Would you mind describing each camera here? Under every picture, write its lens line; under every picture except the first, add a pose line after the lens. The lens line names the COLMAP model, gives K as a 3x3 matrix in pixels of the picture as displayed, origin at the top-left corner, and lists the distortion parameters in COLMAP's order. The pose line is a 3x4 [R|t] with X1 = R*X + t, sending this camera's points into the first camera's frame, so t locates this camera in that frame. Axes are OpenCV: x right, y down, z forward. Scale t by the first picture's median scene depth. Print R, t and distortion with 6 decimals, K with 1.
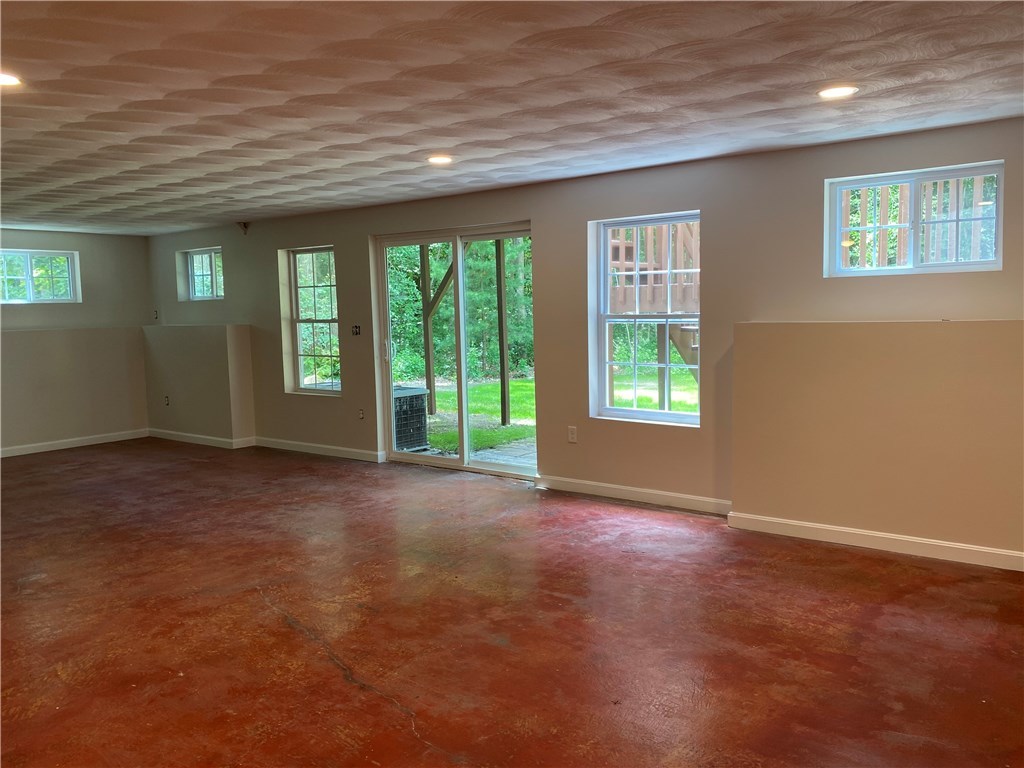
lens RADIAL K [[784.2, 0, 509.7], [0, 784.2, 378.6], [0, 0, 1]] dist [0.026582, -0.006942]
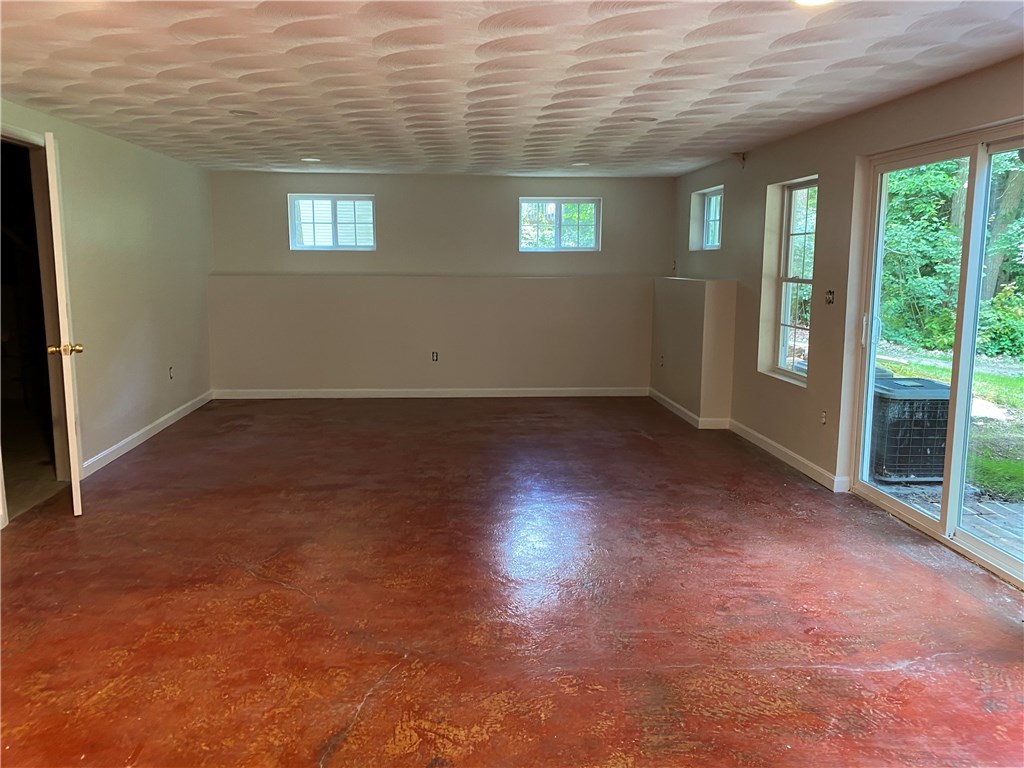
lens RADIAL K [[784.2, 0, 509.7], [0, 784.2, 378.6], [0, 0, 1]] dist [0.026582, -0.006942]
pose [[0.673669, 0.137484, -0.726133, 0.118633], [-0.087929, 0.990475, 0.105958, -0.036438], [0.733784, -0.007533, 0.679341, 0.291480]]
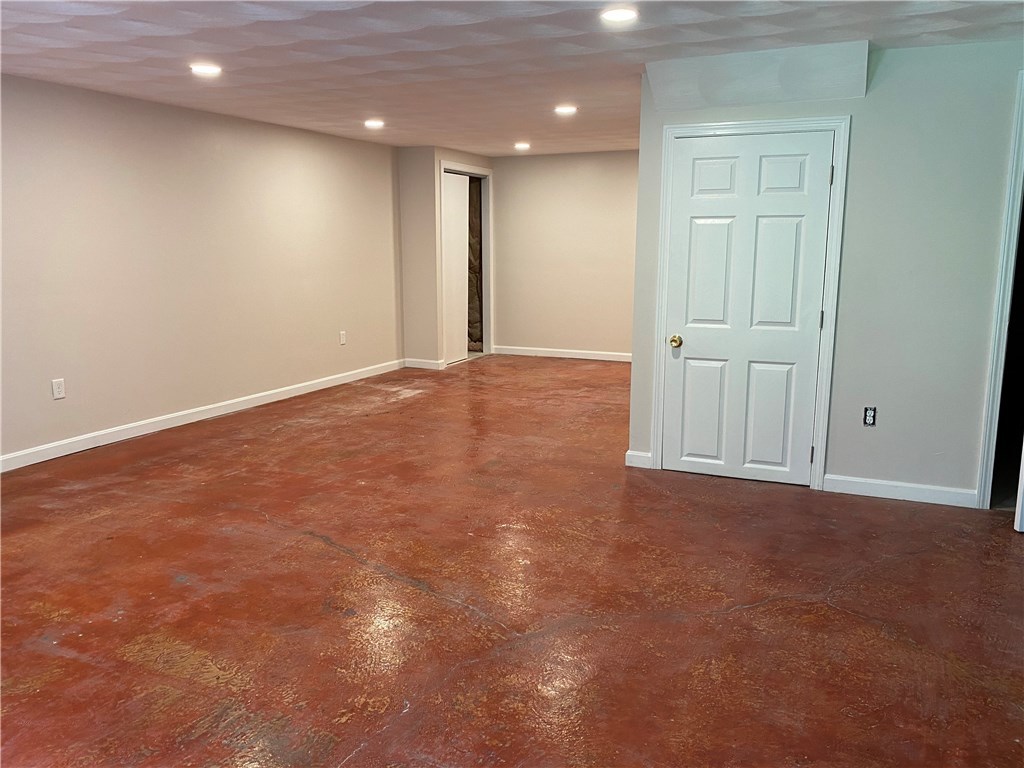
lens RADIAL K [[784.2, 0, 509.7], [0, 784.2, 378.6], [0, 0, 1]] dist [0.026582, -0.006942]
pose [[-0.974857, 0.064334, -0.213344, -0.088609], [0.003782, 0.962056, 0.272828, -0.072820], [0.222800, 0.265161, -0.938110, 0.800322]]
